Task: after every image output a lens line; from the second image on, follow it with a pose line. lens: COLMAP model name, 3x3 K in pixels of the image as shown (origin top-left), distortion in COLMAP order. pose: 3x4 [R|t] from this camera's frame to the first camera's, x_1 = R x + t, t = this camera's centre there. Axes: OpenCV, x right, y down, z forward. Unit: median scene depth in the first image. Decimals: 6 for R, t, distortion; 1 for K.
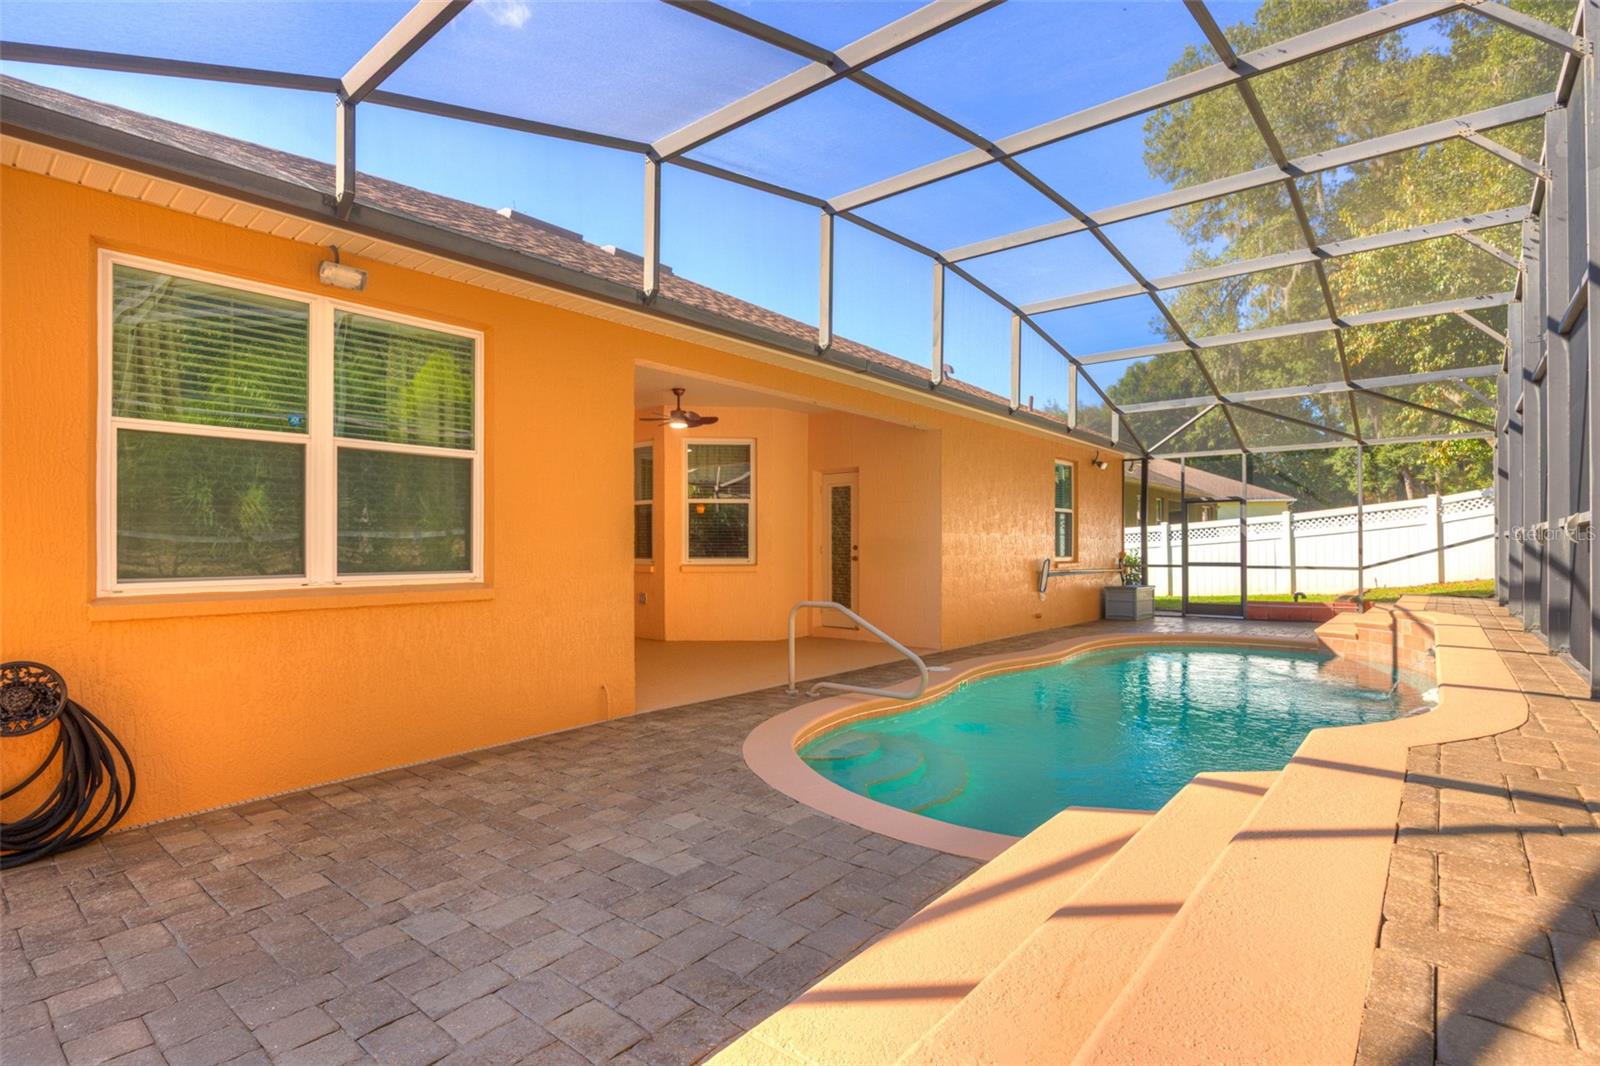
lens RADIAL K [[784.5, 0, 800.0], [0, 784.5, 533.0], [0, 0, 1]] dist [-0.000689, 0.000015]
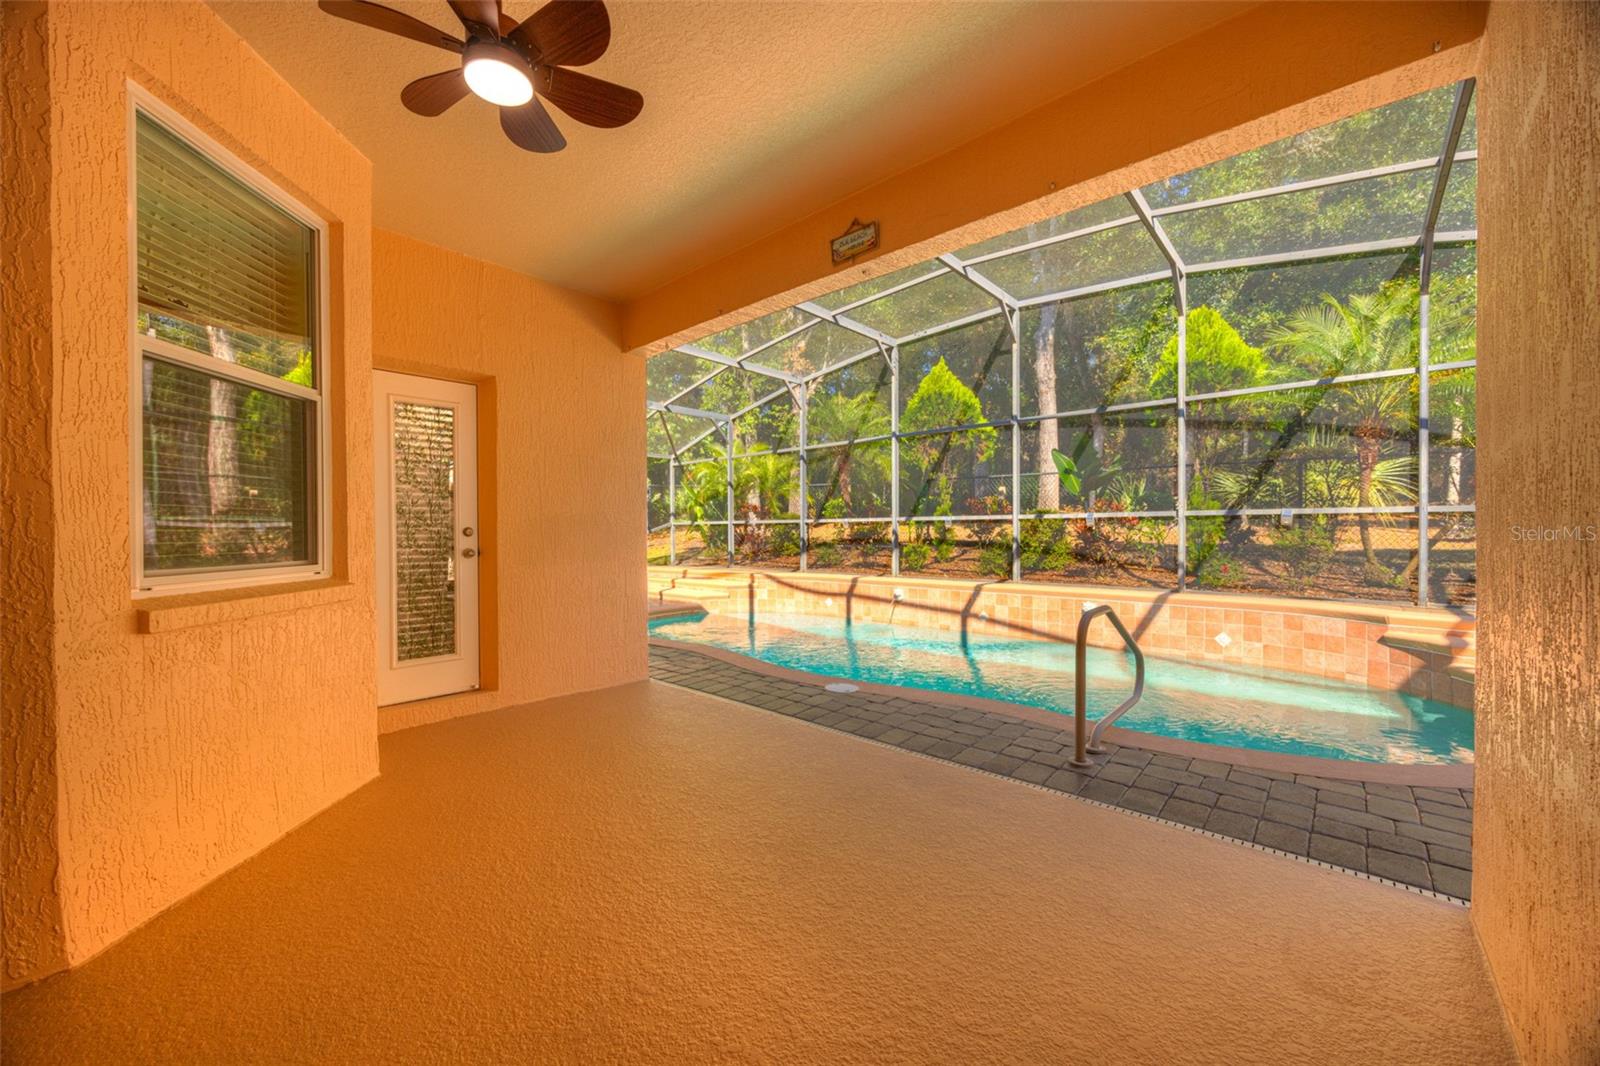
lens RADIAL K [[616.2, 0, 800.0], [0, 616.2, 533.0], [0, 0, 1]] dist [-0.000943, -0.000090]
pose [[0.020603, -0.001672, 0.999786, -0.331451], [-0.013729, 0.999904, 0.001955, 0.015898], [-0.999693, -0.013766, 0.020578, 0.790276]]
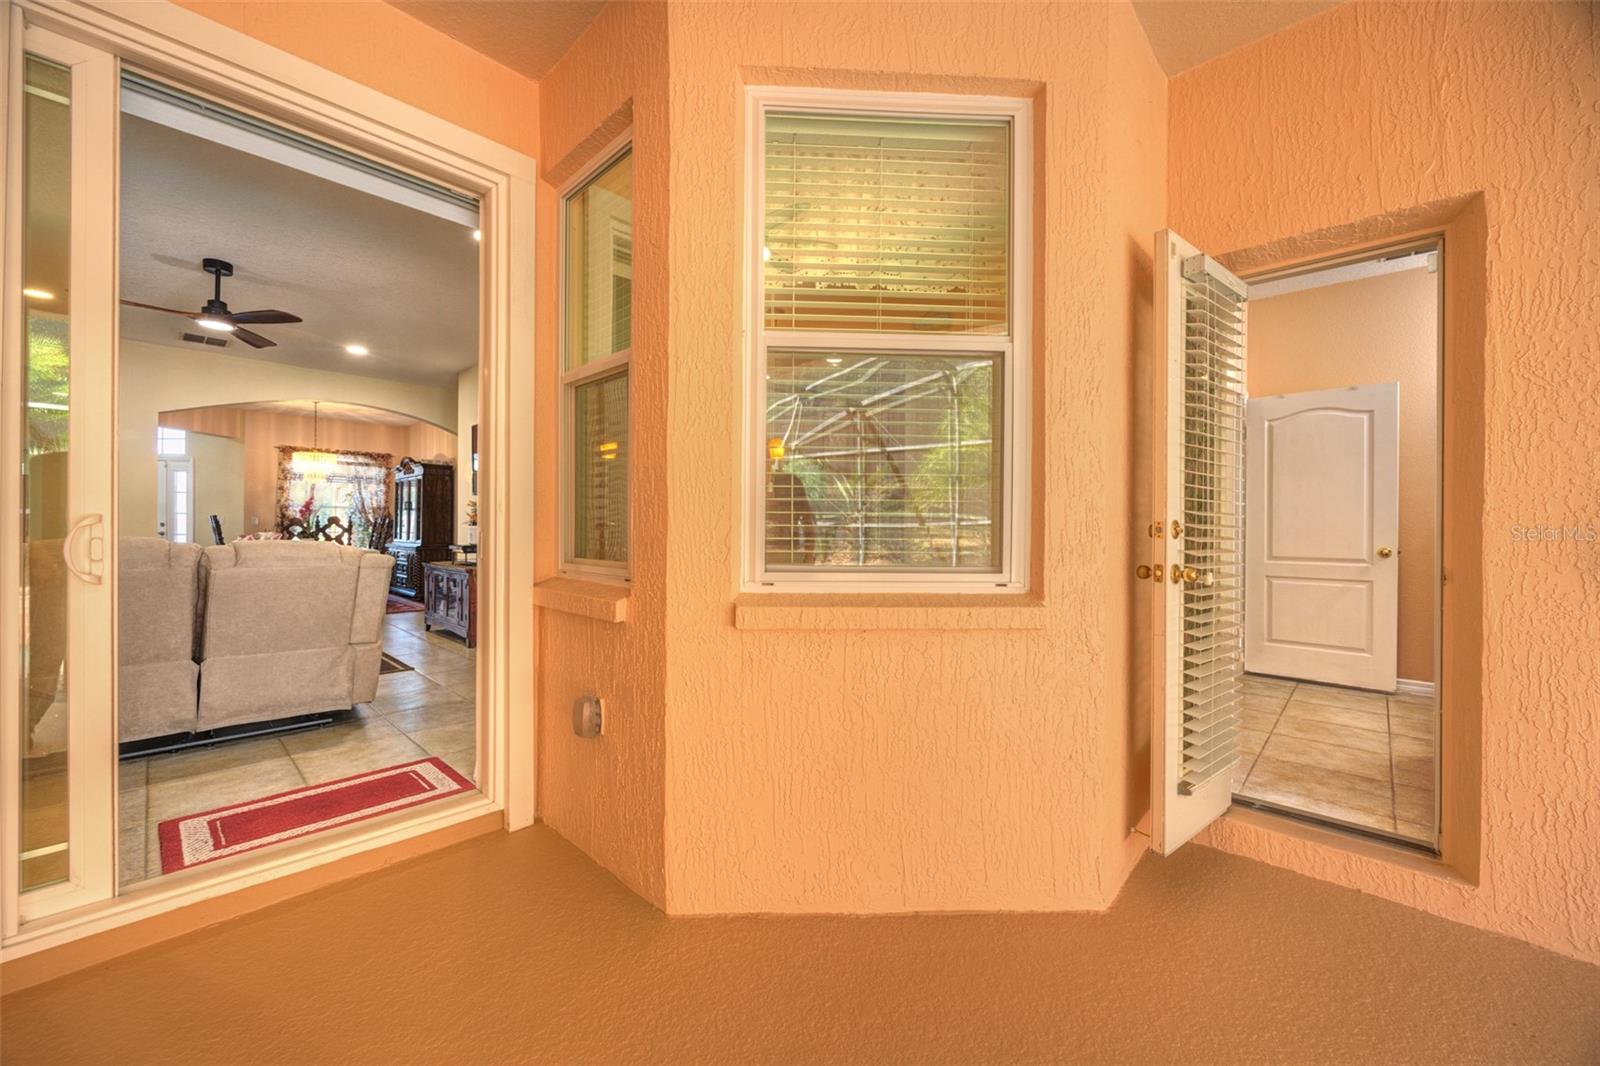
lens RADIAL K [[616.2, 0, 800.0], [0, 616.2, 533.0], [0, 0, 1]] dist [-0.000943, -0.000090]
pose [[0.998781, 0.009156, -0.048510, -0.121499], [-0.008147, 0.999747, 0.020947, 0.016381], [0.048690, -0.020527, 0.998603, 0.806035]]
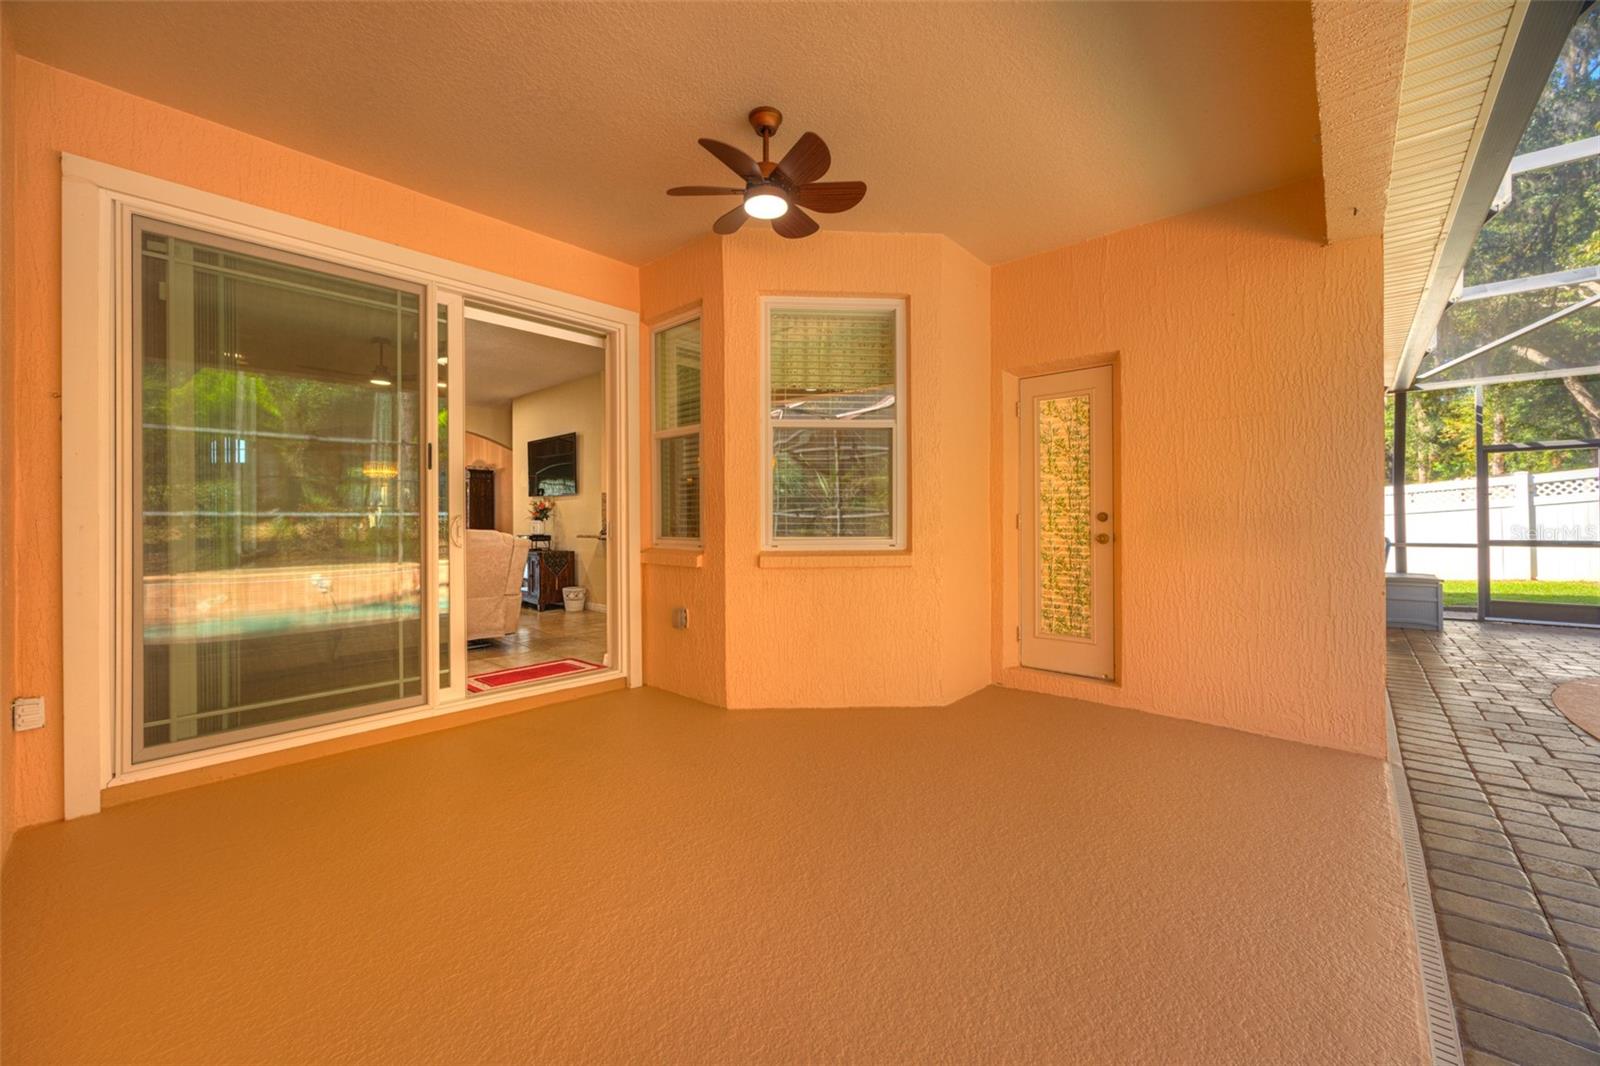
lens RADIAL K [[633.0, 0, 798.3], [0, 633.0, 520.7], [0, 0, 1]] dist [0.000084, -0.000003]
pose [[0.999644, -0.002782, -0.026521, -0.115476], [0.003166, 0.999890, 0.014463, 0.014910], [0.026478, -0.014542, 0.999544, 0.601687]]
